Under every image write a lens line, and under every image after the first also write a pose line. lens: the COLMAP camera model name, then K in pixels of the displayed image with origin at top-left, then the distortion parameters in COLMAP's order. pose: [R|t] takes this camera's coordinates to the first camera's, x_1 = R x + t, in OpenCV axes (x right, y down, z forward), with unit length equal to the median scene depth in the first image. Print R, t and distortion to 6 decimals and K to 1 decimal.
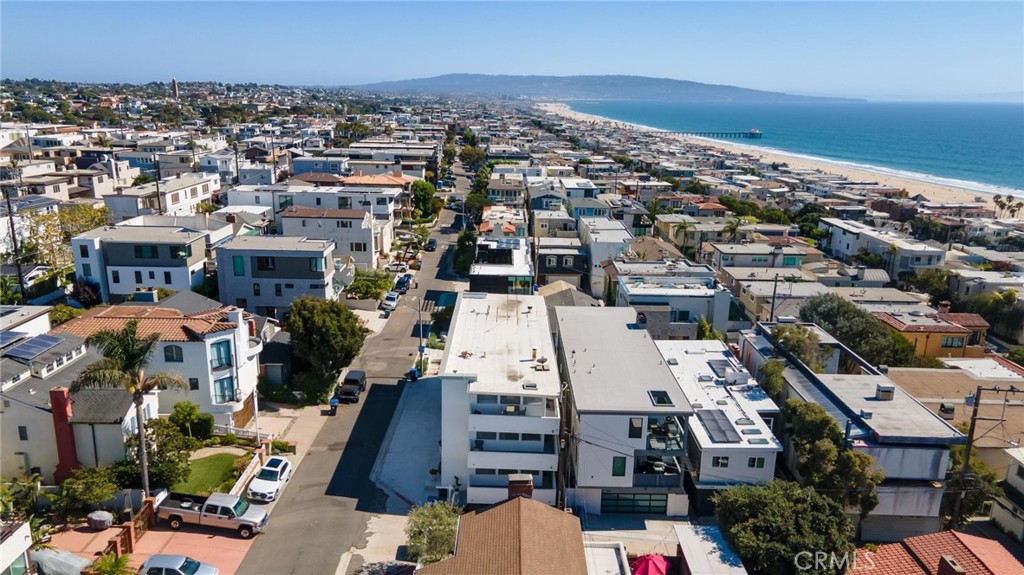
lens RADIAL K [[740.4, 0, 510.9], [0, 740.4, 286.4], [0, 0, 1]] dist [0.033719, 0.003055]
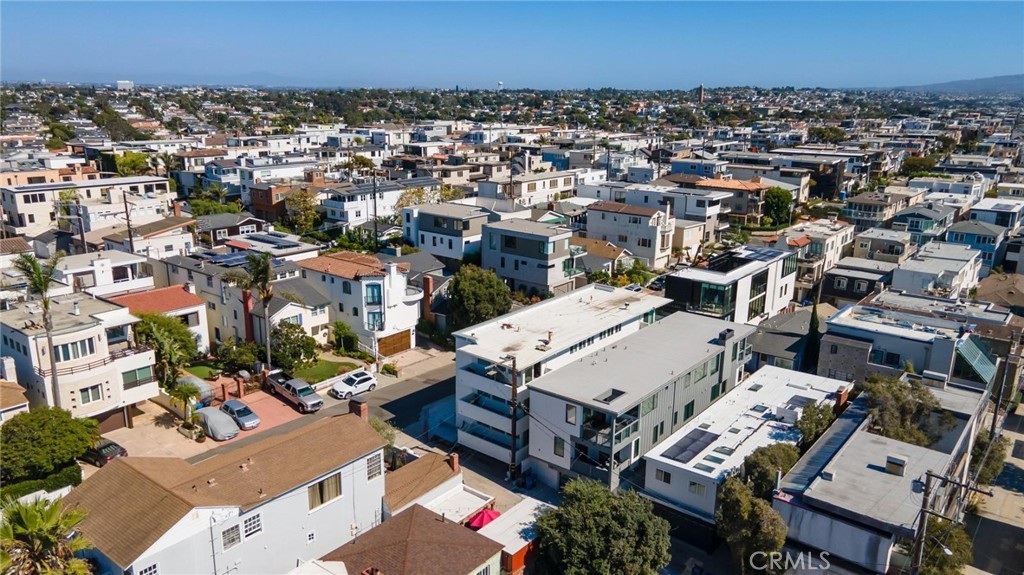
lens RADIAL K [[740.4, 0, 512.2], [0, 740.4, 288.2], [0, 0, 1]] dist [0.033719, 0.003055]
pose [[0.778989, 0.151875, -0.608367, 0.504561], [-0.153181, 0.986920, 0.050237, -0.020711], [0.608040, 0.054057, 0.792064, 0.064218]]
